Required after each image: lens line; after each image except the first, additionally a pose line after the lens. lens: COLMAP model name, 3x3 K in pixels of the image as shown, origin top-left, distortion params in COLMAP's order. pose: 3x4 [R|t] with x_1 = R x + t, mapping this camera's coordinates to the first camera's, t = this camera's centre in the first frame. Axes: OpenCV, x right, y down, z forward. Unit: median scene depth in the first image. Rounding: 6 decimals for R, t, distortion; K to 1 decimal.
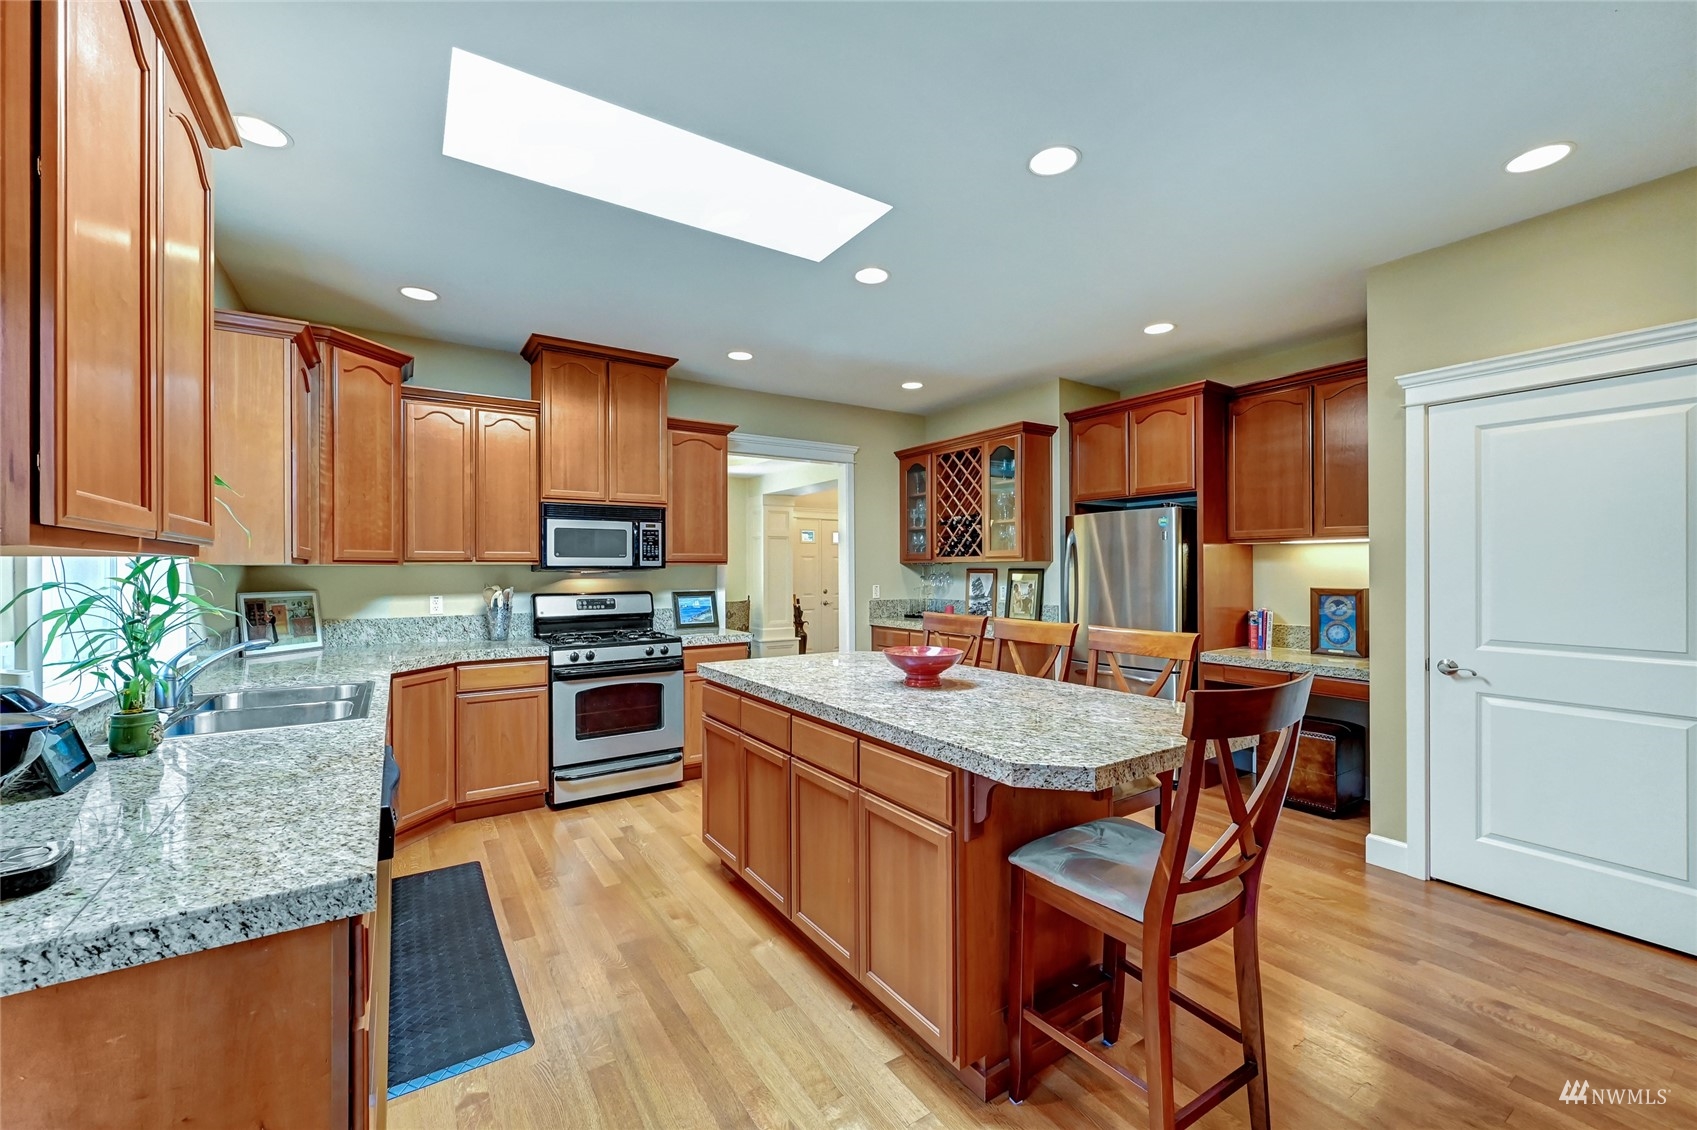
lens RADIAL K [[678.7, 0, 852.9], [0, 678.7, 565.5], [0, 0, 1]] dist [-0.001690, 0.000252]
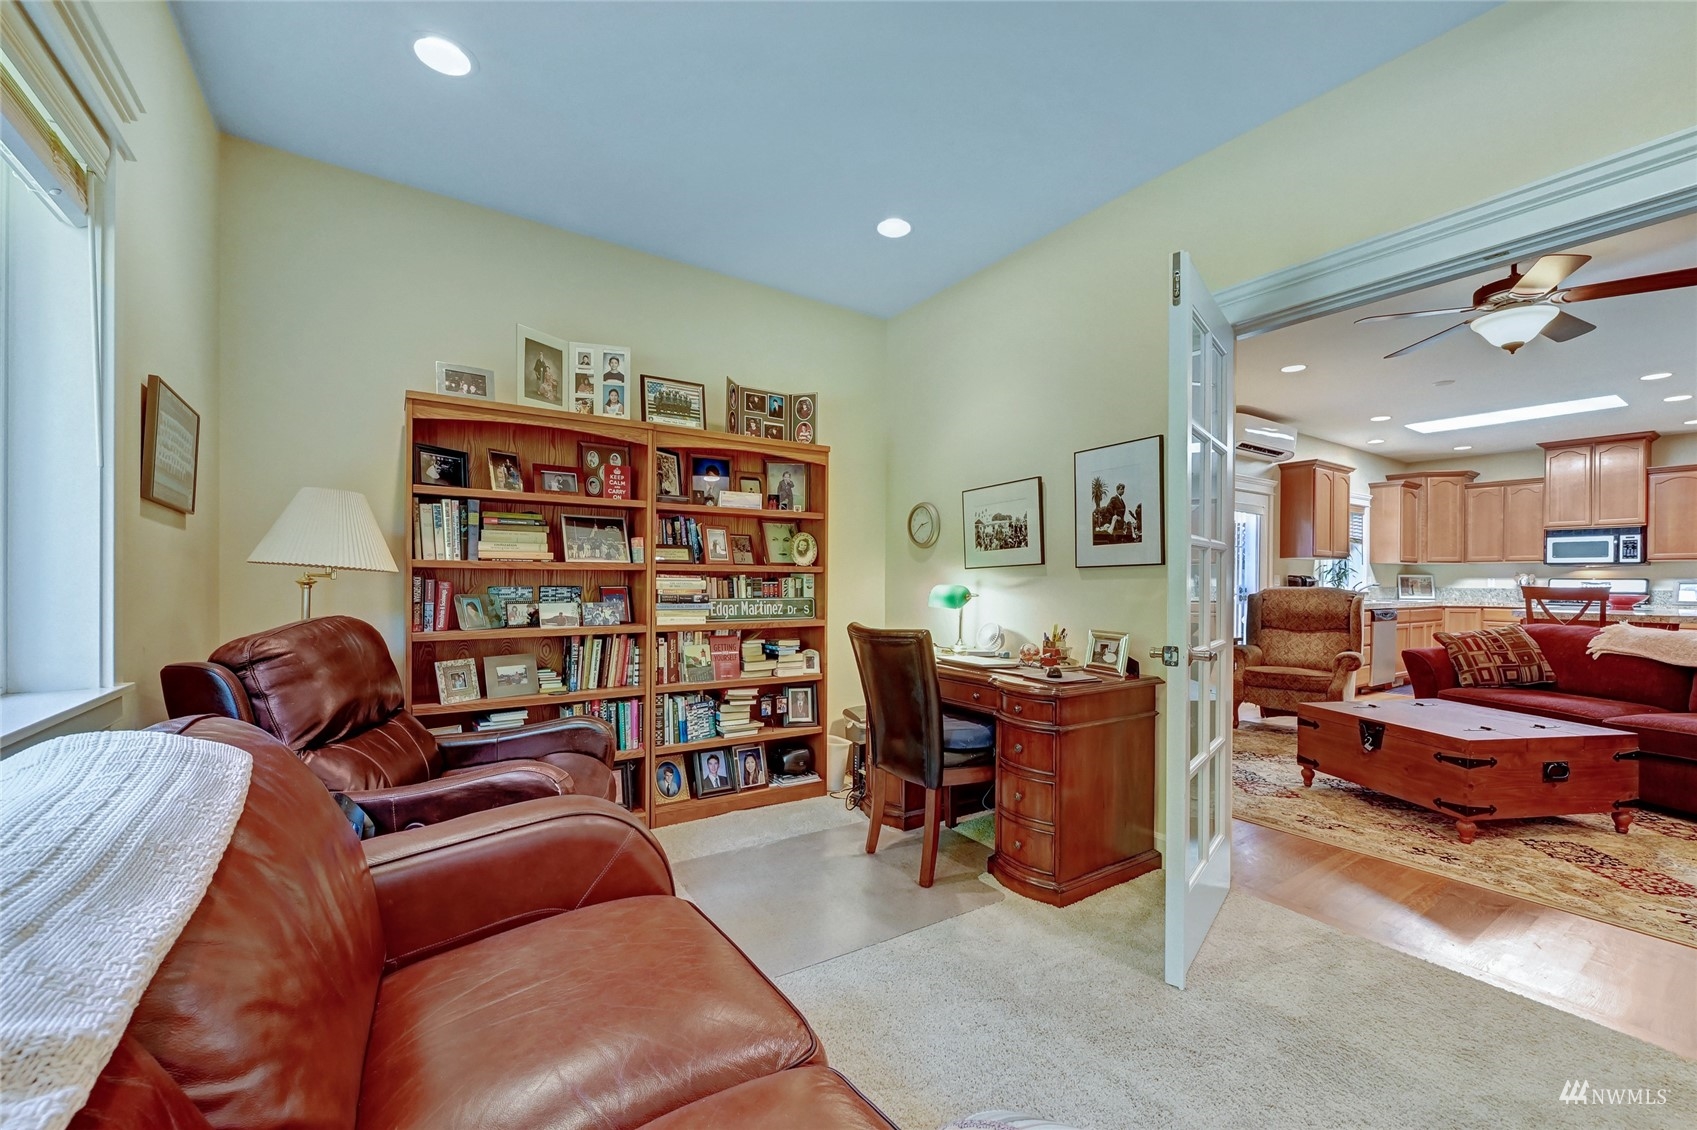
lens RADIAL K [[678.7, 0, 849.0], [0, 678.7, 578.9], [0, 0, 1]] dist [-0.001690, 0.000252]
pose [[0.007847, 0.004118, -0.999961, 1.411062], [-0.002897, 0.999987, 0.004096, 0.042999], [0.999965, 0.002865, 0.007859, -0.953311]]
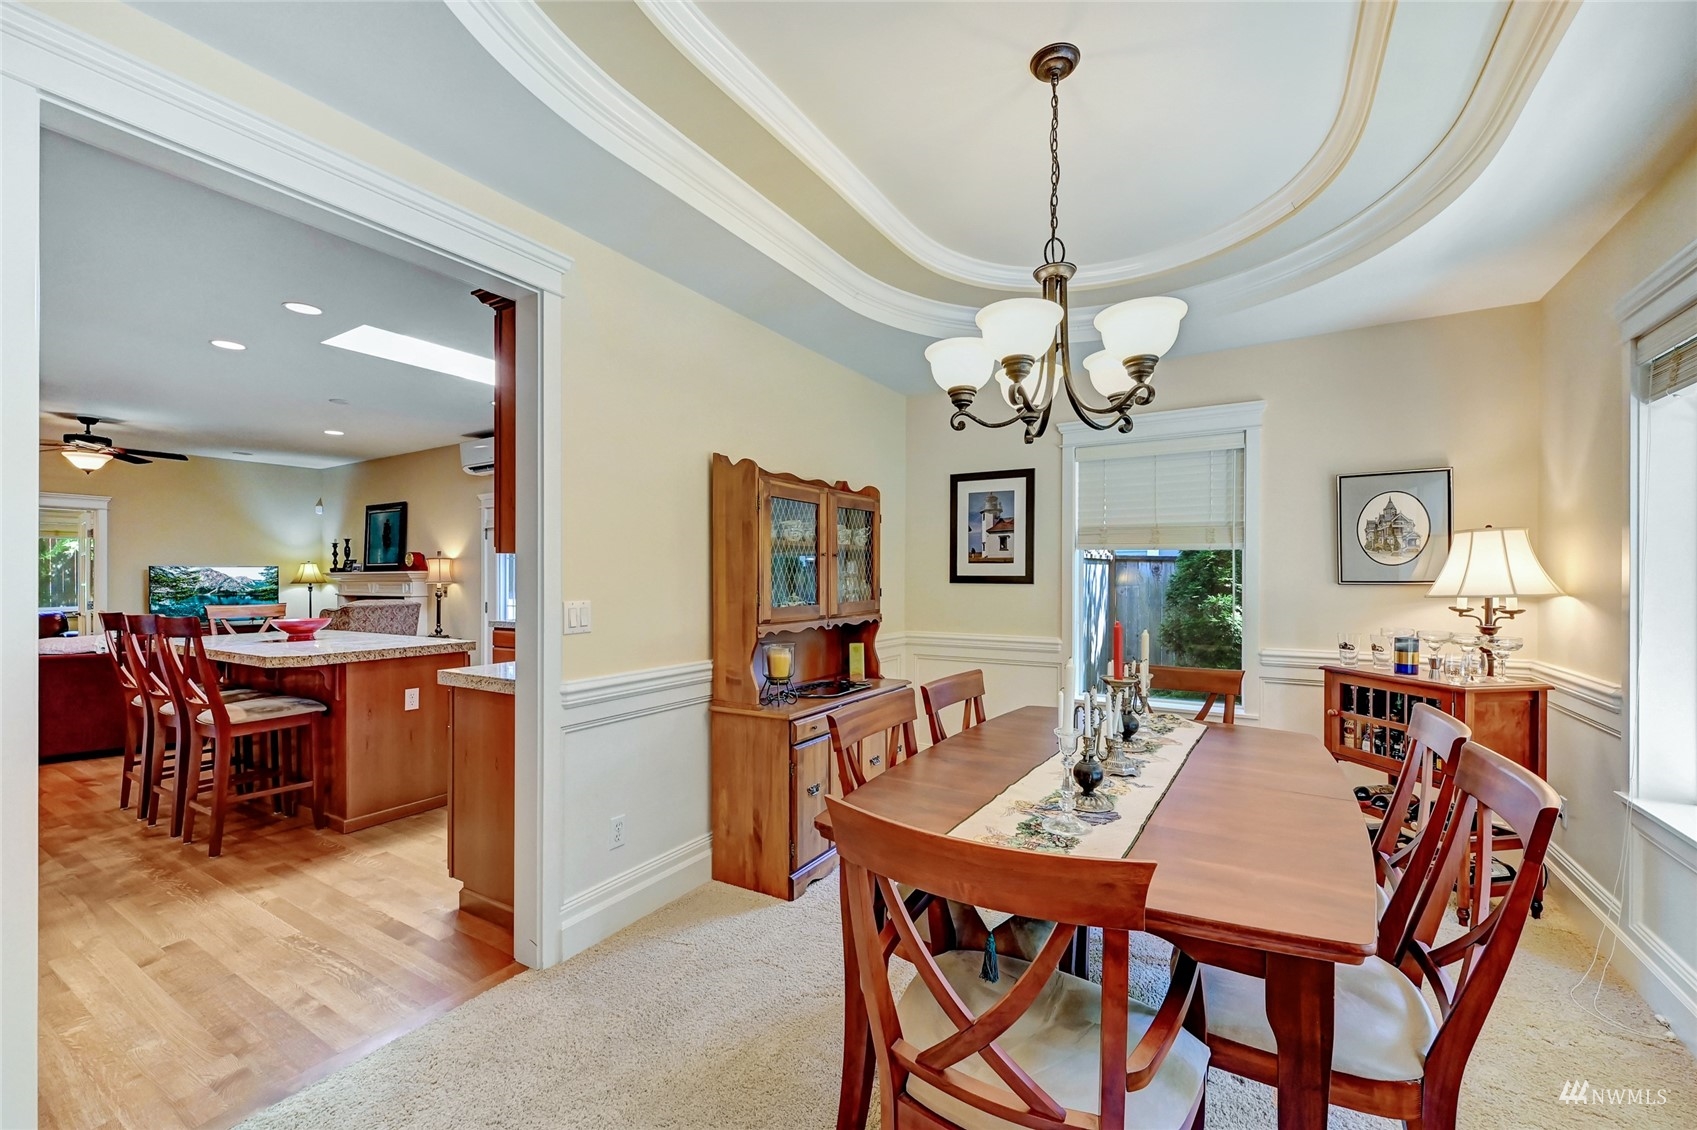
lens RADIAL K [[678.7, 0, 856.1], [0, 678.7, 574.8], [0, 0, 1]] dist [-0.001690, 0.000252]
pose [[-0.901338, 0.002897, -0.433107, -0.241623], [0.003967, 0.999991, -0.001568, 0.019347], [0.433099, -0.003131, -0.901341, 1.861208]]
